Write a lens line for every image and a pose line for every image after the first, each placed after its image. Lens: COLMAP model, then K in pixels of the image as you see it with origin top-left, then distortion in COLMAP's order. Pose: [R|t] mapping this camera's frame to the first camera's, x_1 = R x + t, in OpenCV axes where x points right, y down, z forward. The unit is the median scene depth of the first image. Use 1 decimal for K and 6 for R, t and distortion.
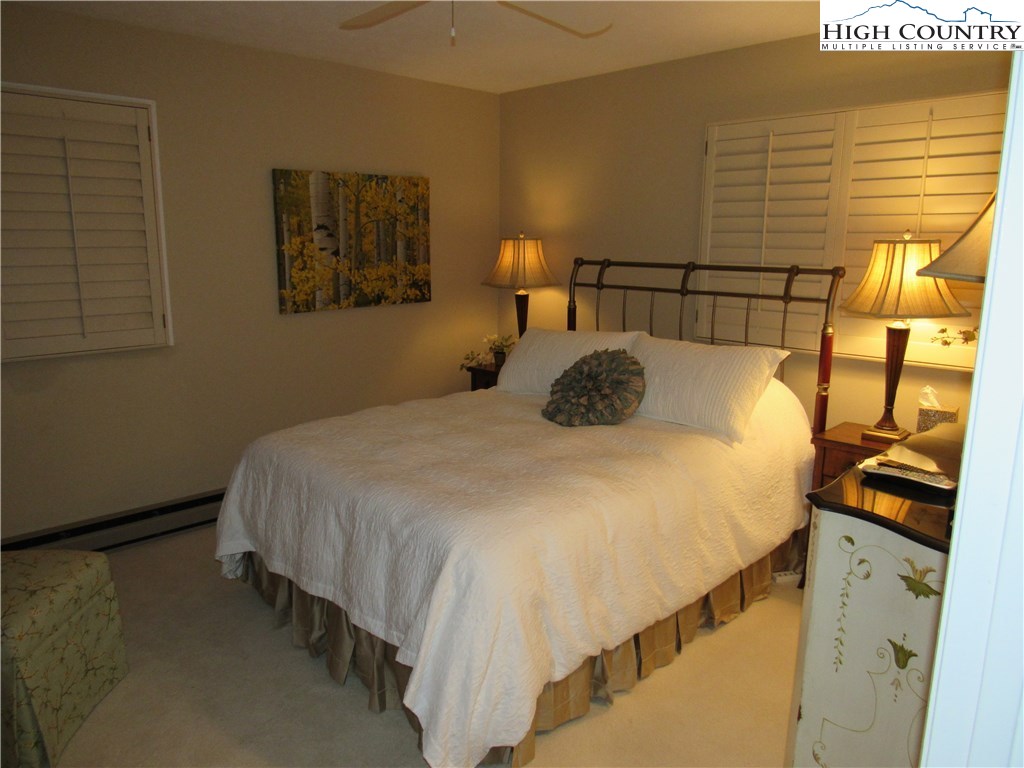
lens RADIAL K [[742.8, 0, 513.5], [0, 742.8, 382.3], [0, 0, 1]] dist [-0.013060, 0.003128]
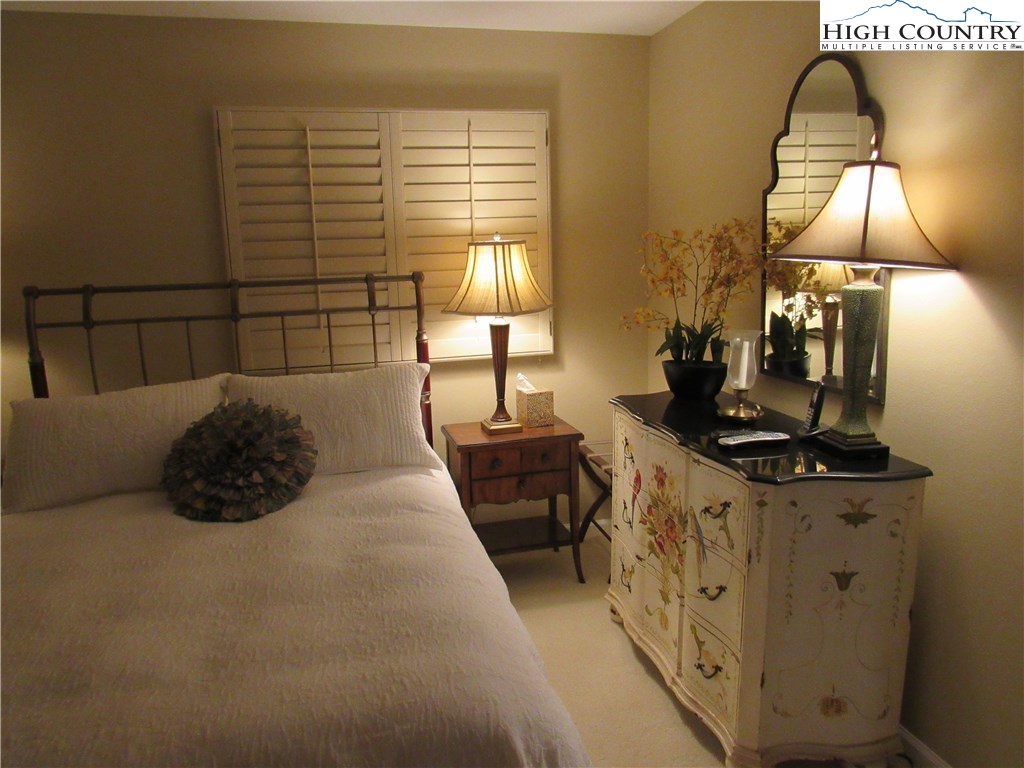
lens RADIAL K [[742.8, 0, 512.5], [0, 742.8, 384.5], [0, 0, 1]] dist [-0.013060, 0.003128]
pose [[0.505593, -0.182761, 0.843193, -0.350184], [0.196019, 0.976082, 0.094028, -0.078148], [-0.840210, 0.117742, 0.529324, 0.392889]]
